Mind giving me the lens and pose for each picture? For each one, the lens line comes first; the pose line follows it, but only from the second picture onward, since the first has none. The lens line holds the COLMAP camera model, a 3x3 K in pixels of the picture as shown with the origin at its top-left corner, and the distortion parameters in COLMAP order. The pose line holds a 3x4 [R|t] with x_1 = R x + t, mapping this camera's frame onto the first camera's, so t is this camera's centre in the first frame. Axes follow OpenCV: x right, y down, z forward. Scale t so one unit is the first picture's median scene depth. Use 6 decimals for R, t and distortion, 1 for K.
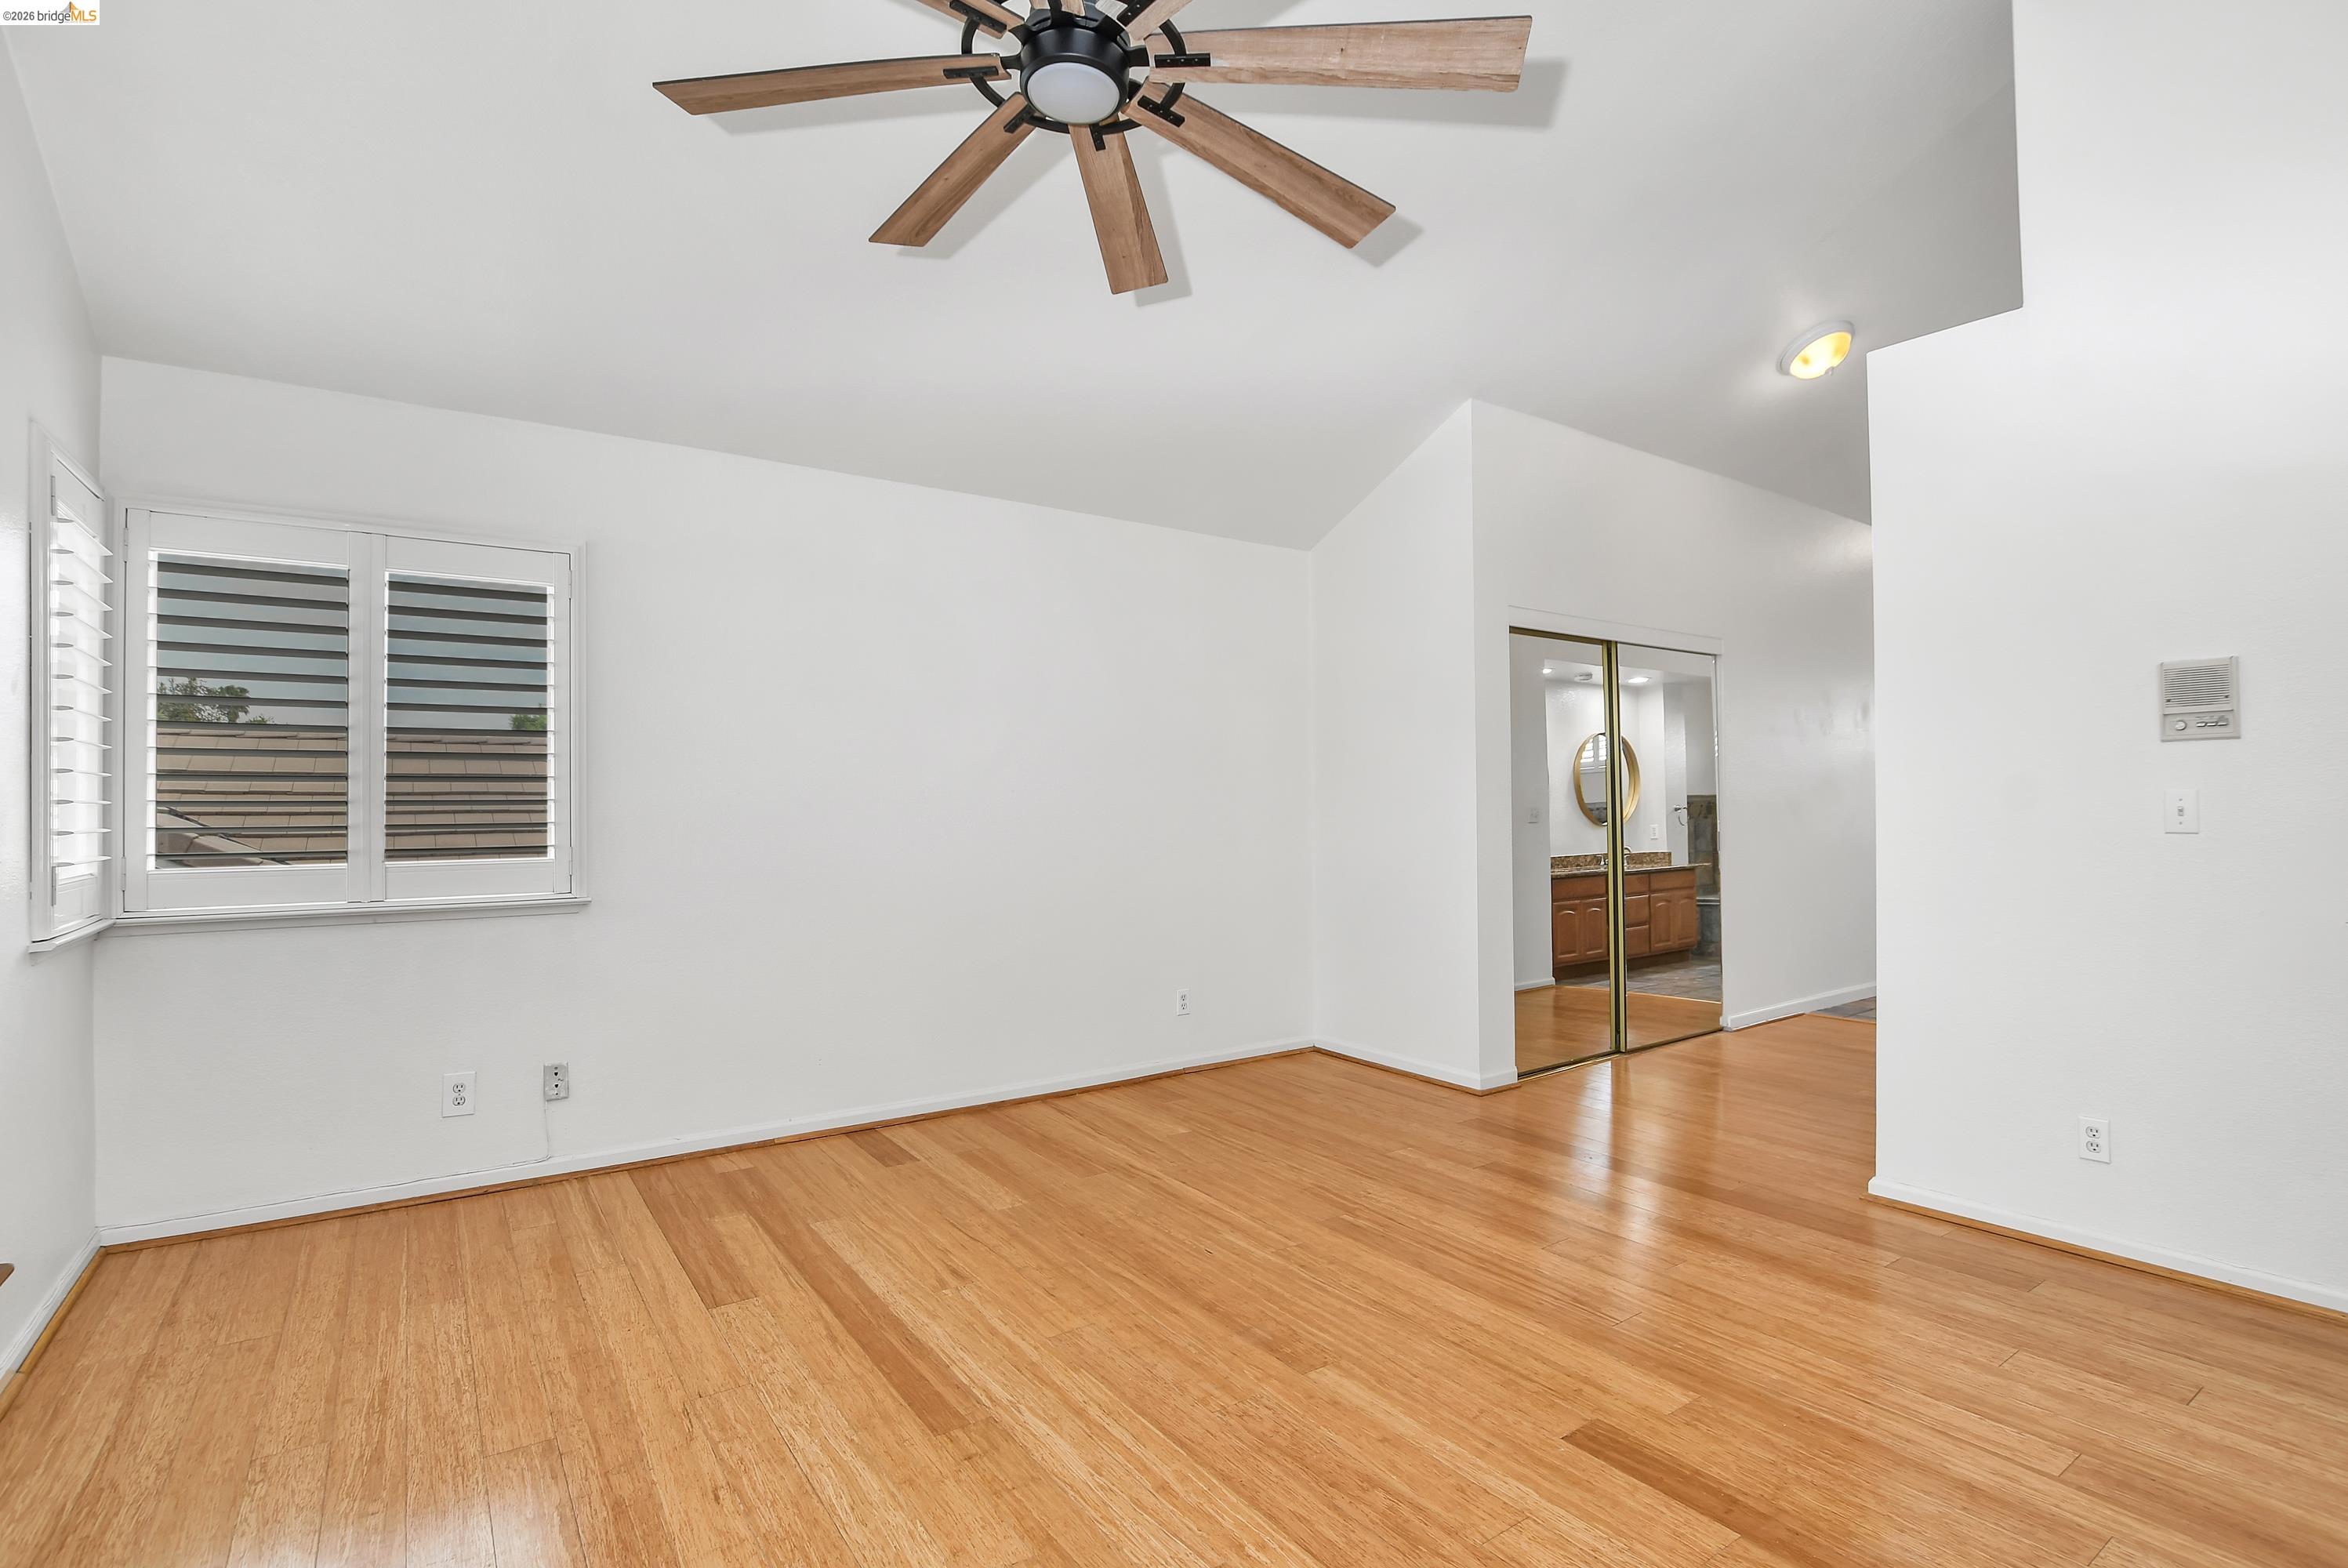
lens RADIAL K [[1121.0, 0, 1174.0], [0, 1121.0, 784.0], [0, 0, 1]] dist [-0.002402, -0.001025]
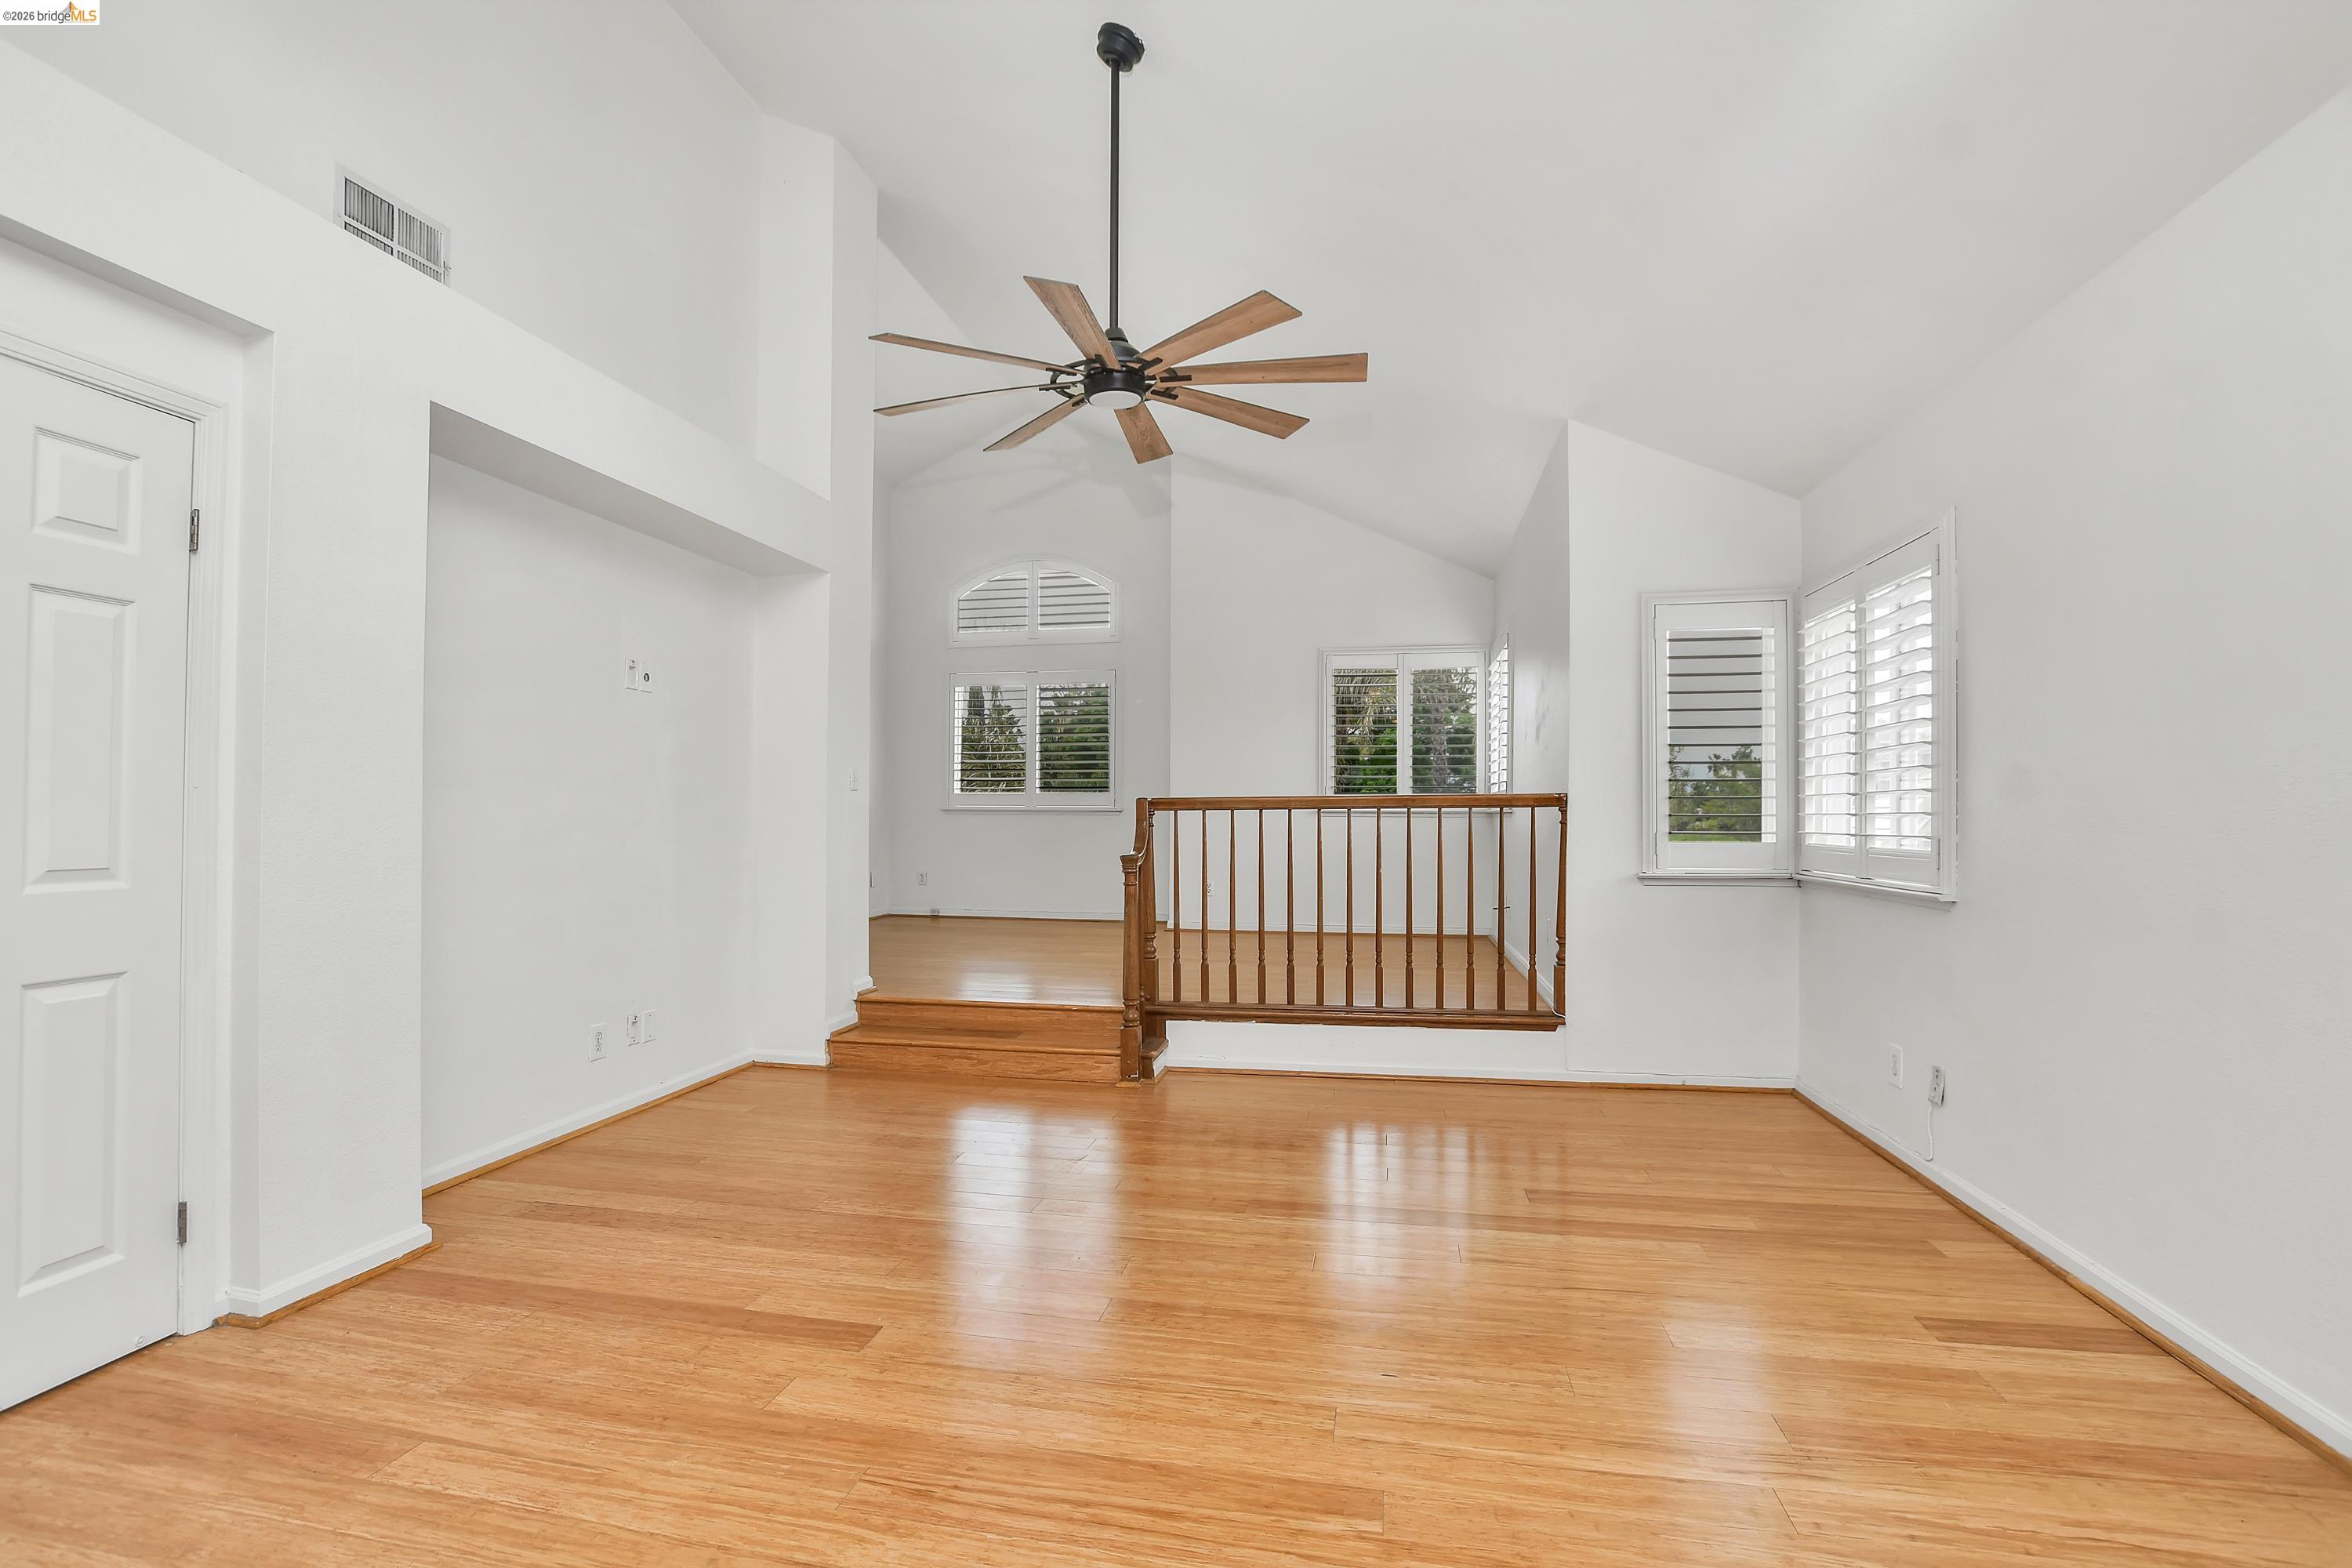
lens RADIAL K [[1040.0, 0, 1174.1], [0, 1040.0, 789.9], [0, 0, 1]] dist [-0.013914, 0.001194]
pose [[-0.716339, -0.015316, -0.697584, 0.784485], [0.015547, 0.999161, -0.037902, 0.058338], [0.697579, -0.037996, -0.715500, 1.765465]]
